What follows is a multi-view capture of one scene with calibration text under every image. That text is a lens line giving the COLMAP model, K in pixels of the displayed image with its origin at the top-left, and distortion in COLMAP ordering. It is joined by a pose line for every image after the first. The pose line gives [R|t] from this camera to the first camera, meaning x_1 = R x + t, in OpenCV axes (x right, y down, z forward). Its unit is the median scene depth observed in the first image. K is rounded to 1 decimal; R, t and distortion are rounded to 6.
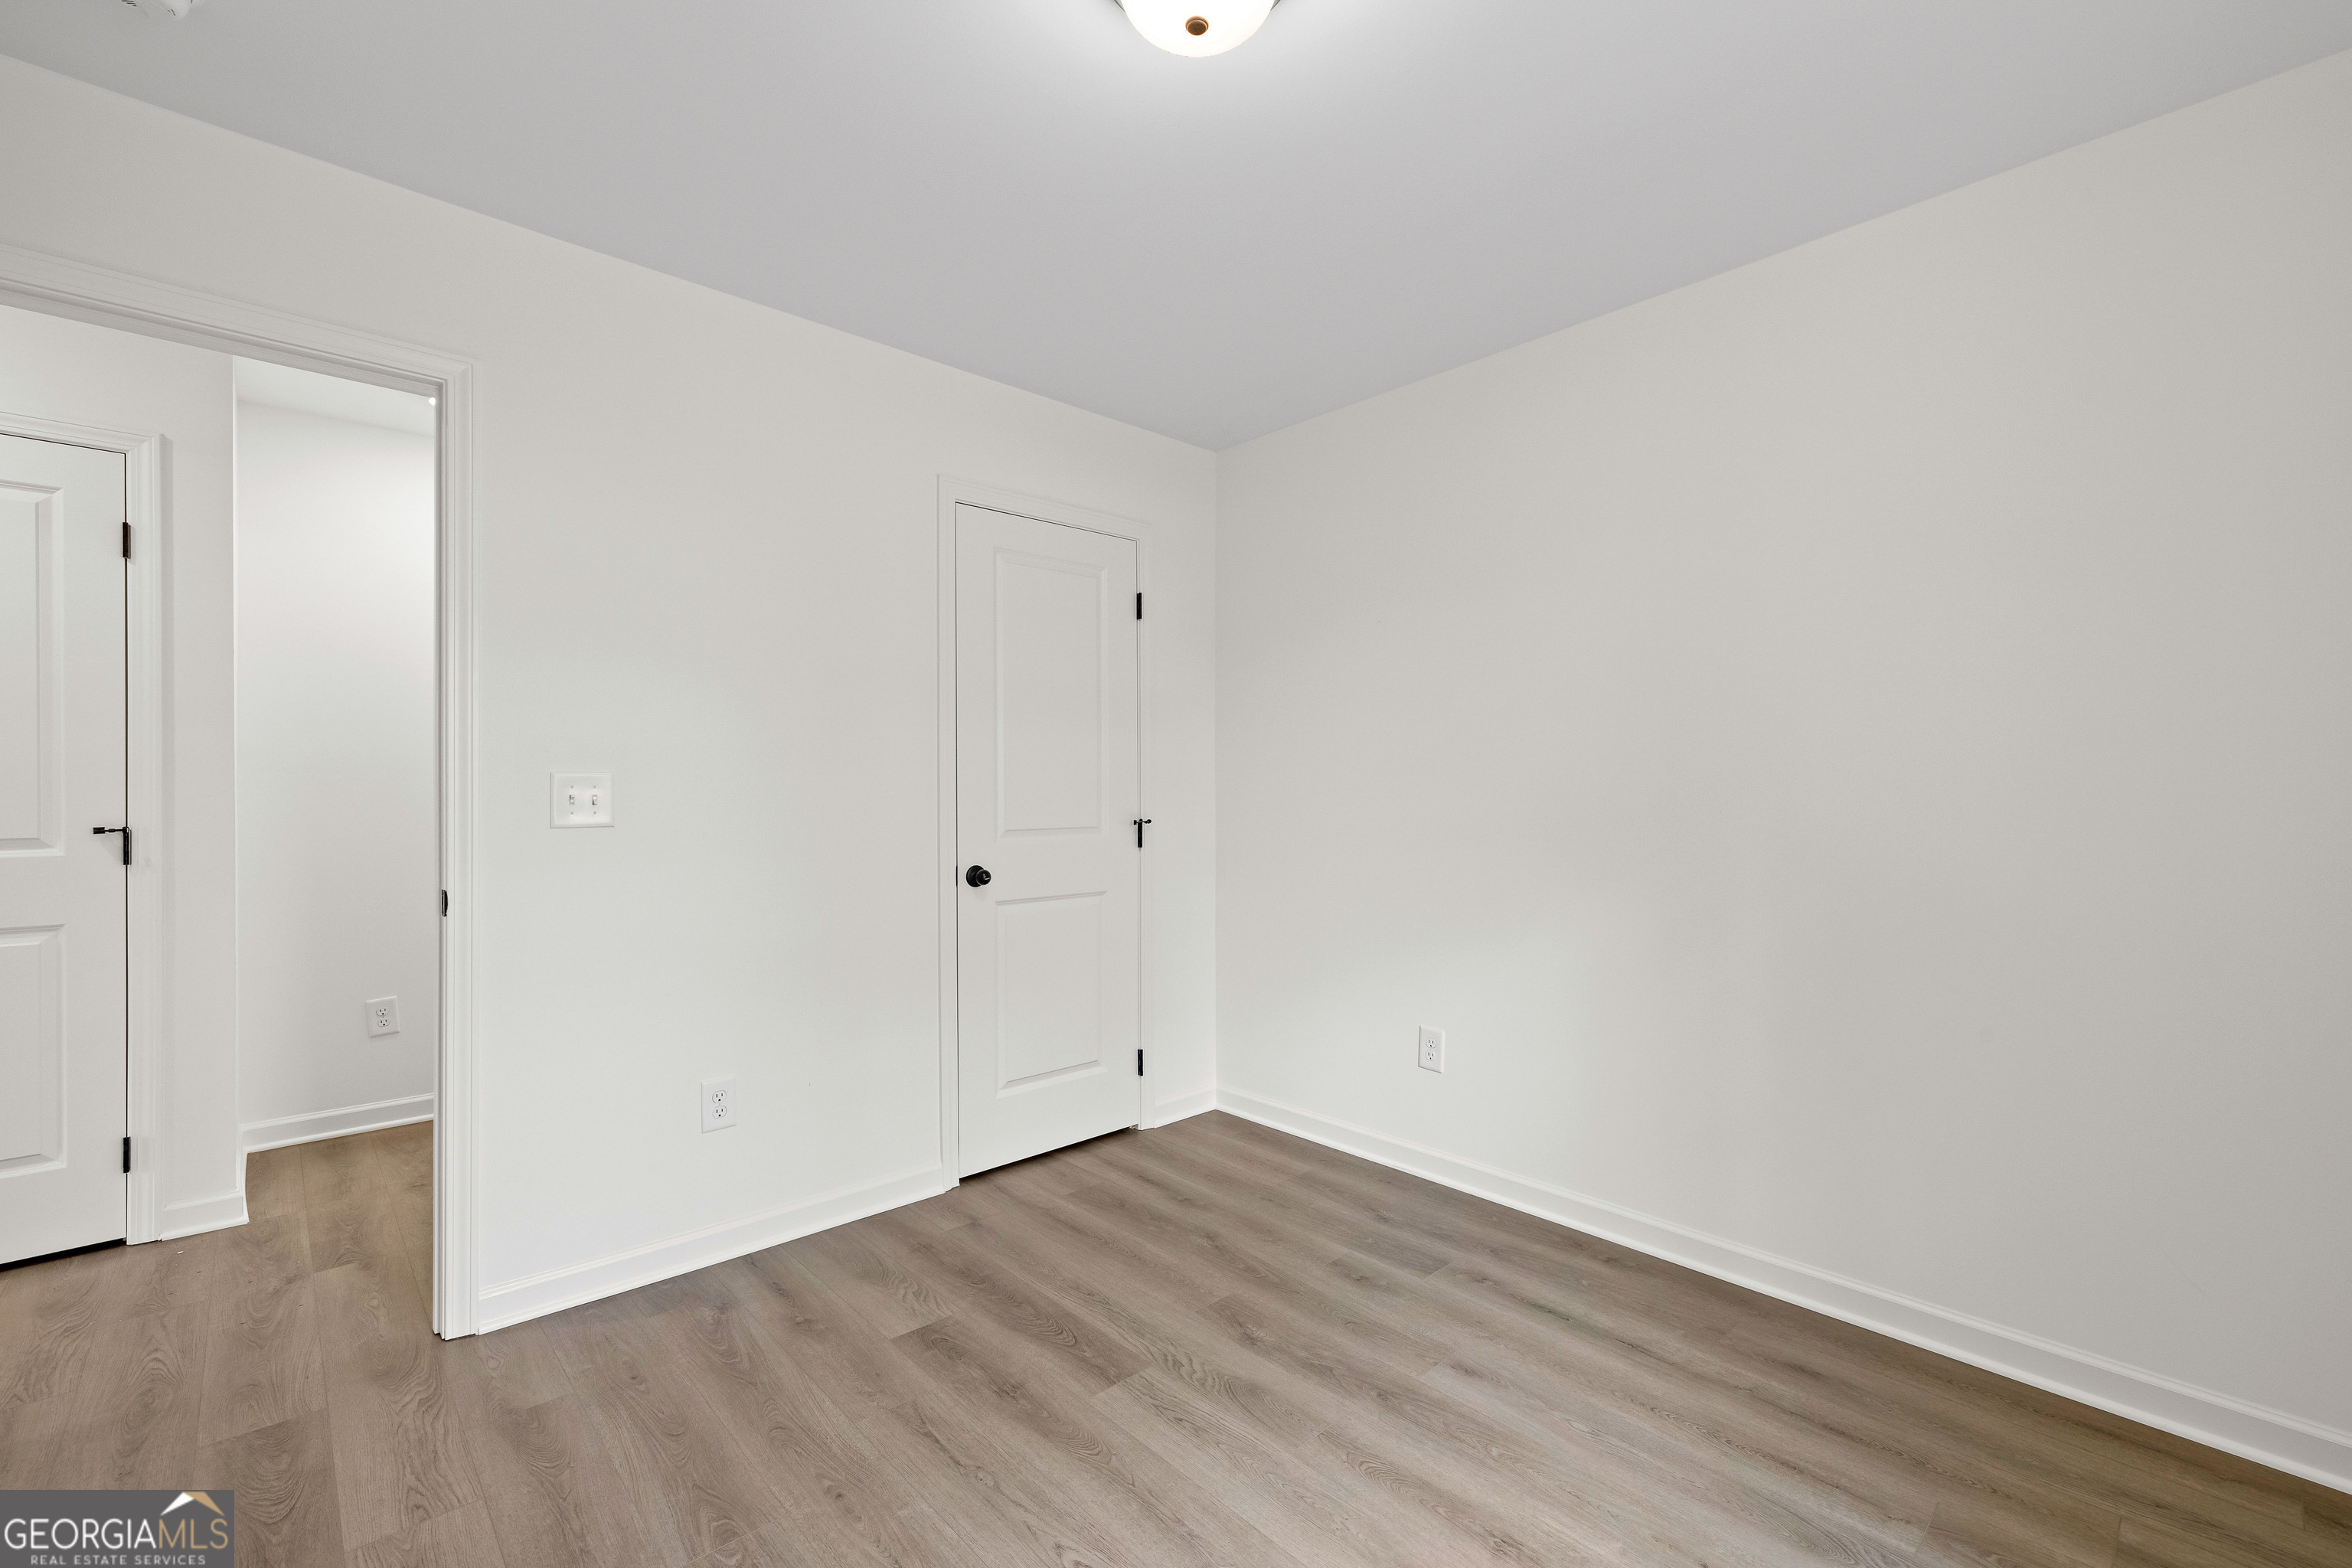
lens RADIAL K [[986.5, 0, 1171.9], [0, 986.5, 777.4], [0, 0, 1]] dist [0.000621, 0.000386]
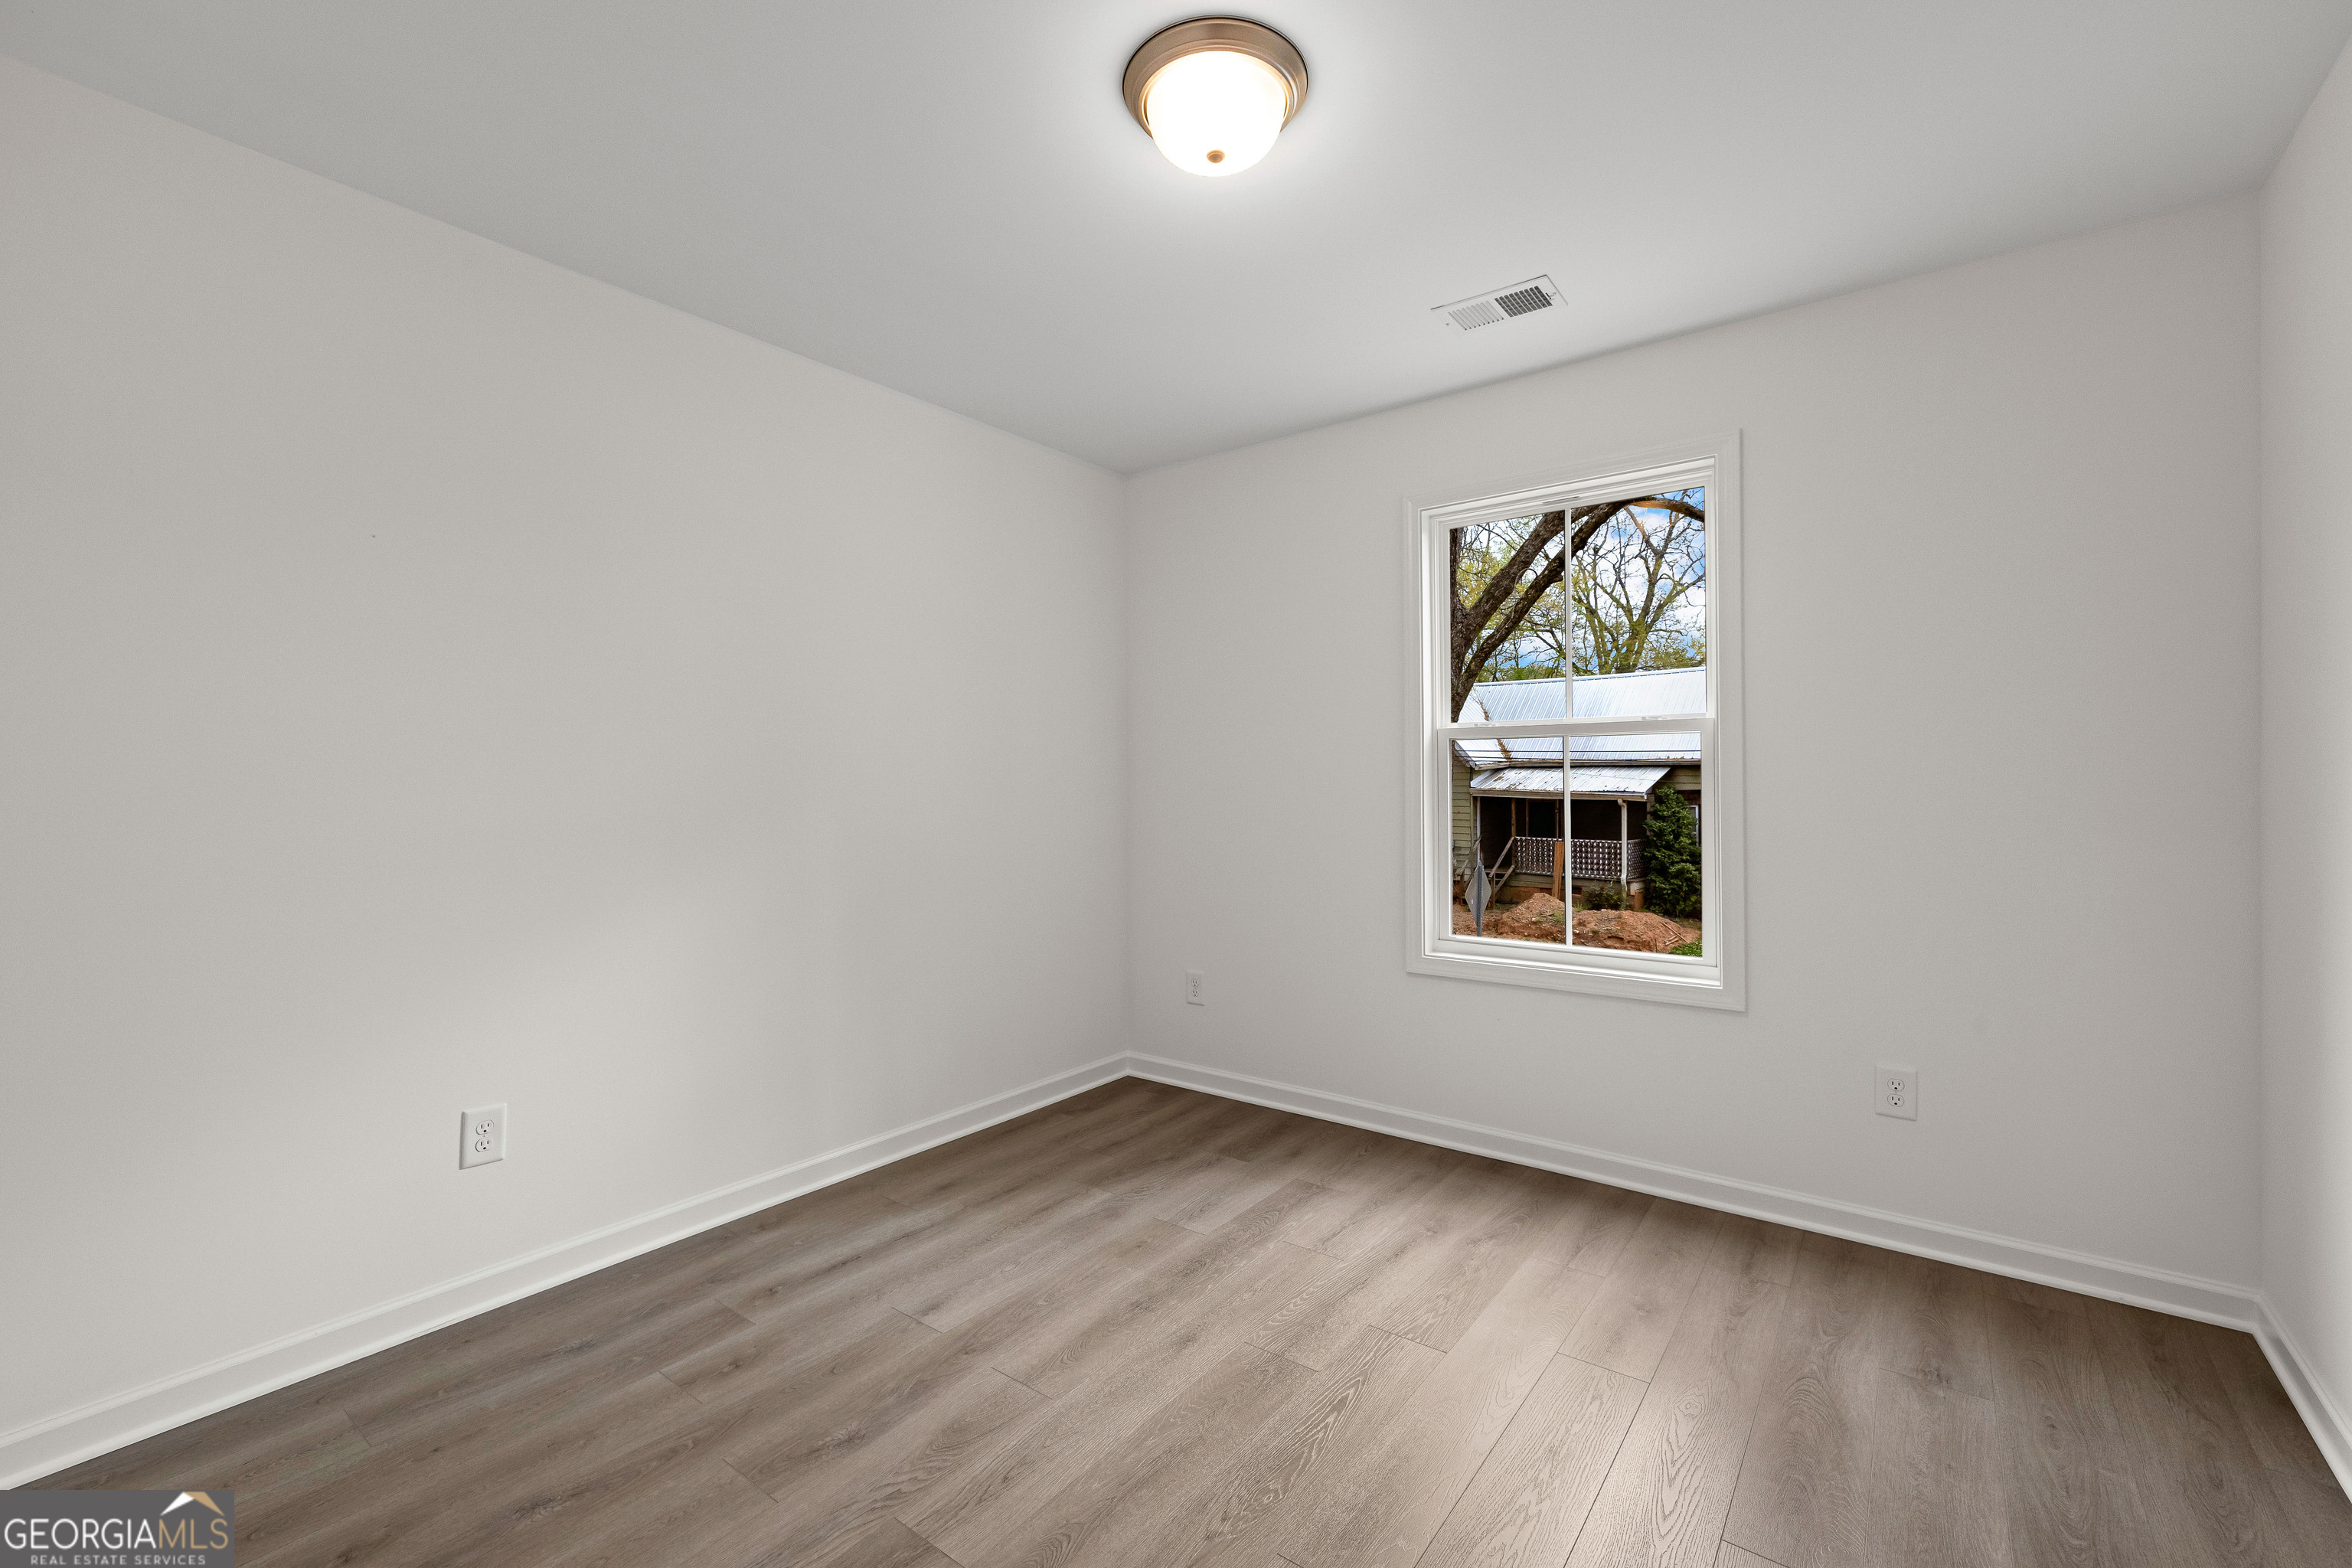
lens RADIAL K [[986.5, 0, 1171.9], [0, 986.5, 777.4], [0, 0, 1]] dist [0.000621, 0.000386]
pose [[-0.175029, 0.004684, 0.984552, -0.761345], [-0.008893, 0.999940, -0.006338, 0.007071], [-0.984523, -0.009865, -0.174977, 0.841694]]
